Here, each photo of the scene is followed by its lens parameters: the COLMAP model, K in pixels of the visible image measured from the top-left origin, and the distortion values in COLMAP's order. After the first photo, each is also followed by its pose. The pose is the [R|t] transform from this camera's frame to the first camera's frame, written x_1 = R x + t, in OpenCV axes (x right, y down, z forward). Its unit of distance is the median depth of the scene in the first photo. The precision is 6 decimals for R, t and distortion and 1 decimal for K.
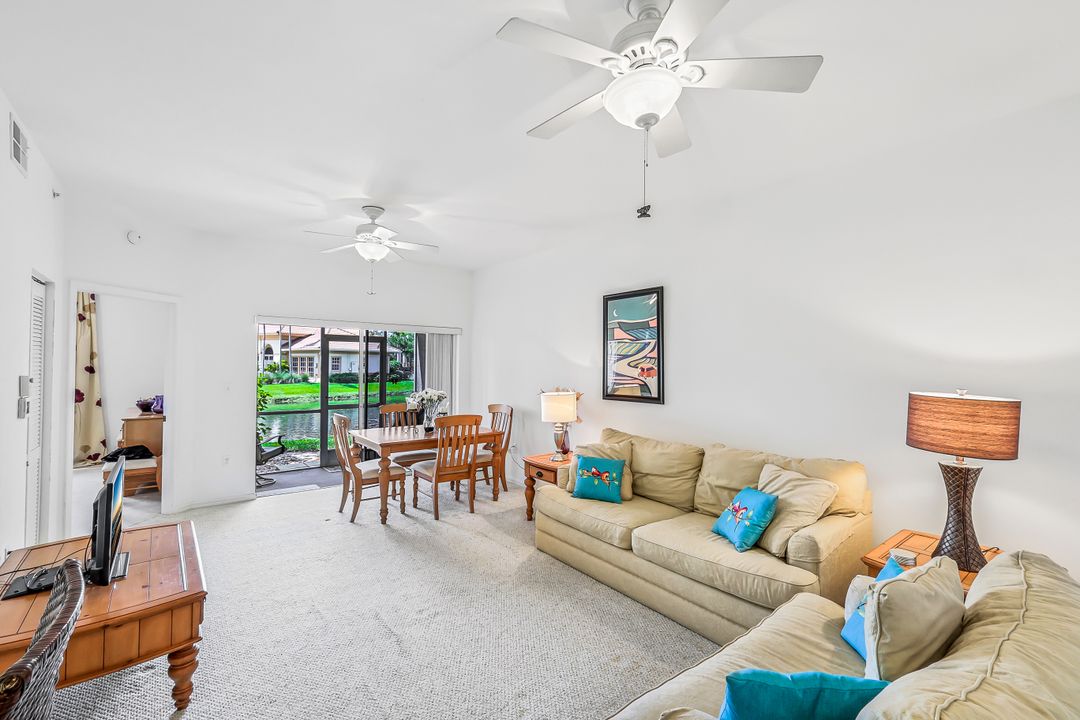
lens RADIAL K [[471.7, 0, 535.1], [0, 471.7, 357.8], [0, 0, 1]] dist [0.003733, -0.000544]
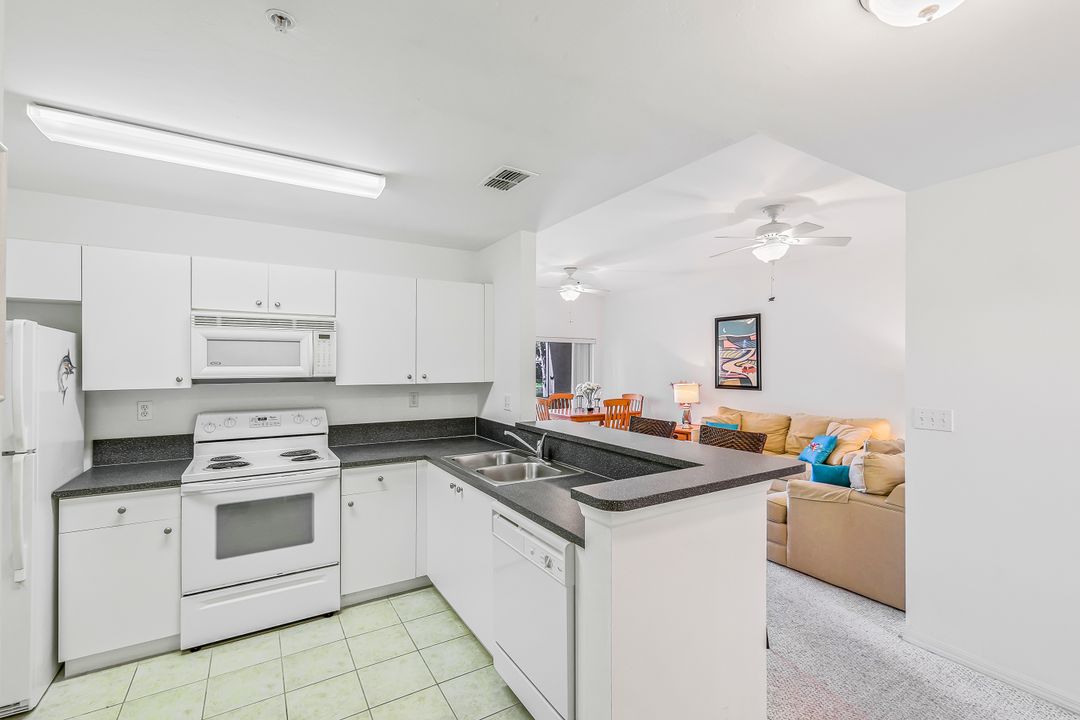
lens RADIAL K [[471.7, 0, 535.7], [0, 471.7, 362.3], [0, 0, 1]] dist [0.003733, -0.000544]
pose [[0.992916, -0.005544, -0.118686, -0.258304], [0.006133, 0.999971, 0.004594, -0.004331], [0.118657, -0.005289, 0.992921, -0.578179]]
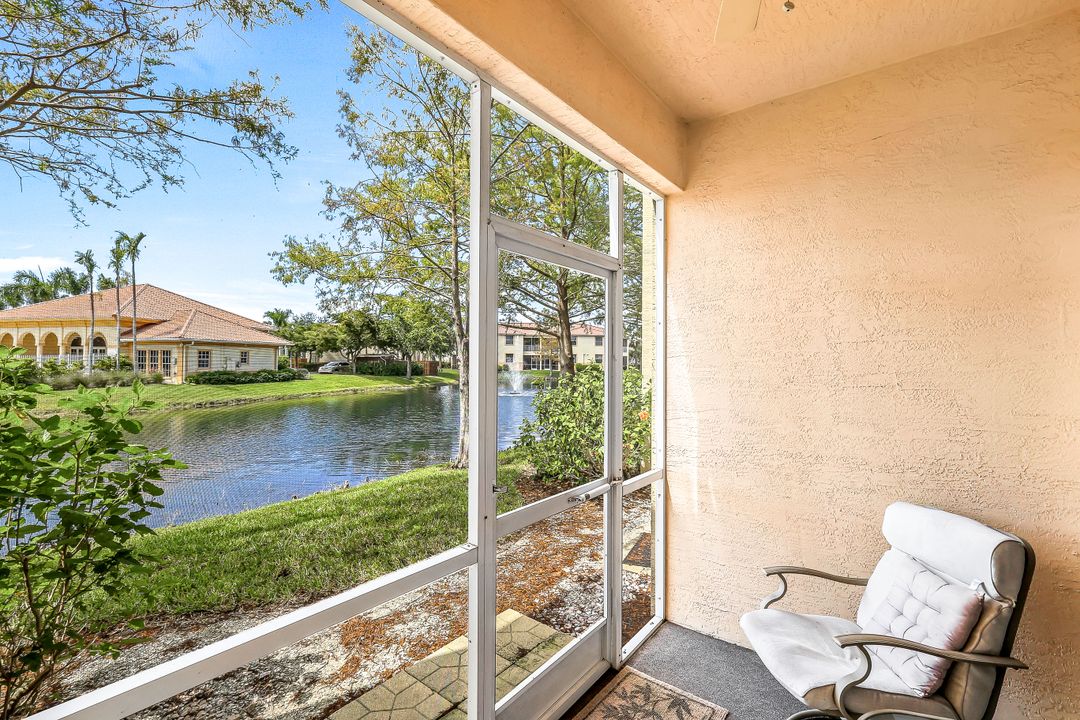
lens RADIAL K [[471.7, 0, 541.2], [0, 471.7, 355.3], [0, 0, 1]] dist [0.003733, -0.000544]
pose [[0.970600, 0.002447, 0.240684, -0.838719], [-0.003139, 0.999992, 0.002491, 0.030813], [-0.240676, -0.003174, 0.970600, 1.358847]]
